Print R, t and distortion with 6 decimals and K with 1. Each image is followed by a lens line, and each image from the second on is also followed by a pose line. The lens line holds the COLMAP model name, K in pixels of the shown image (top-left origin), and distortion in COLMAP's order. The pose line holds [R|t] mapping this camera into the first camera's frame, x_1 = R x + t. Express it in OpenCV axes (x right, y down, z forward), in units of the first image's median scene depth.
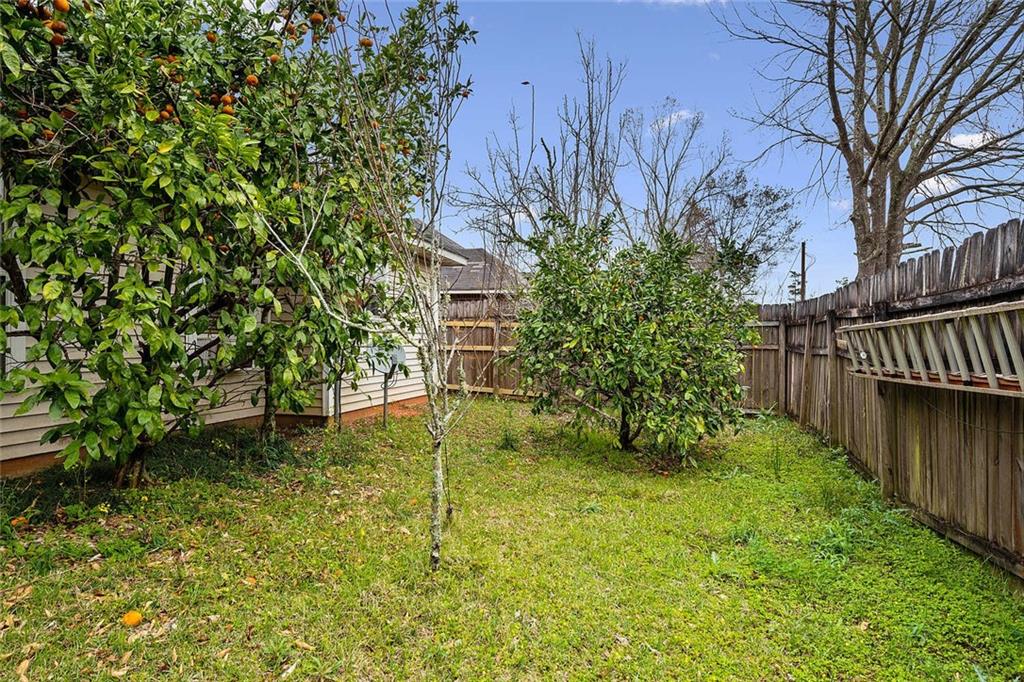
lens RADIAL K [[648.8, 0, 511.7], [0, 648.8, 339.7], [0, 0, 1]] dist [0.000507, -0.000036]
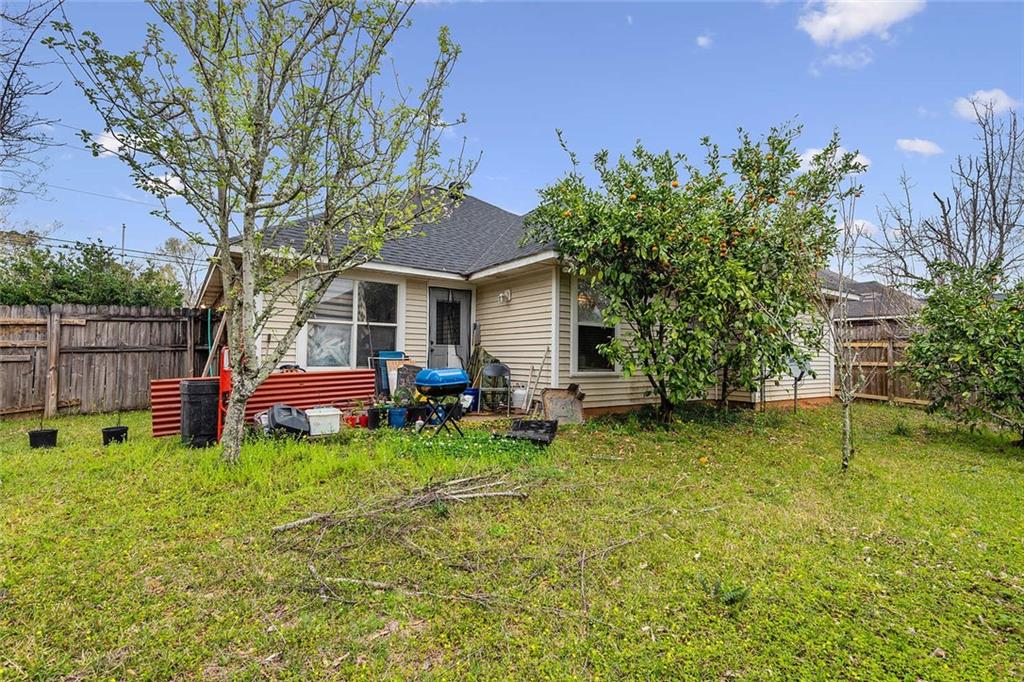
lens RADIAL K [[467.2, 0, 506.8], [0, 467.2, 344.6], [0, 0, 1]] dist [0.001182, -0.000424]
pose [[0.755338, -0.014716, -0.655171, 0.017412], [-0.003870, 0.999630, -0.026915, 0.006279], [0.655324, 0.022866, 0.755001, -0.312674]]
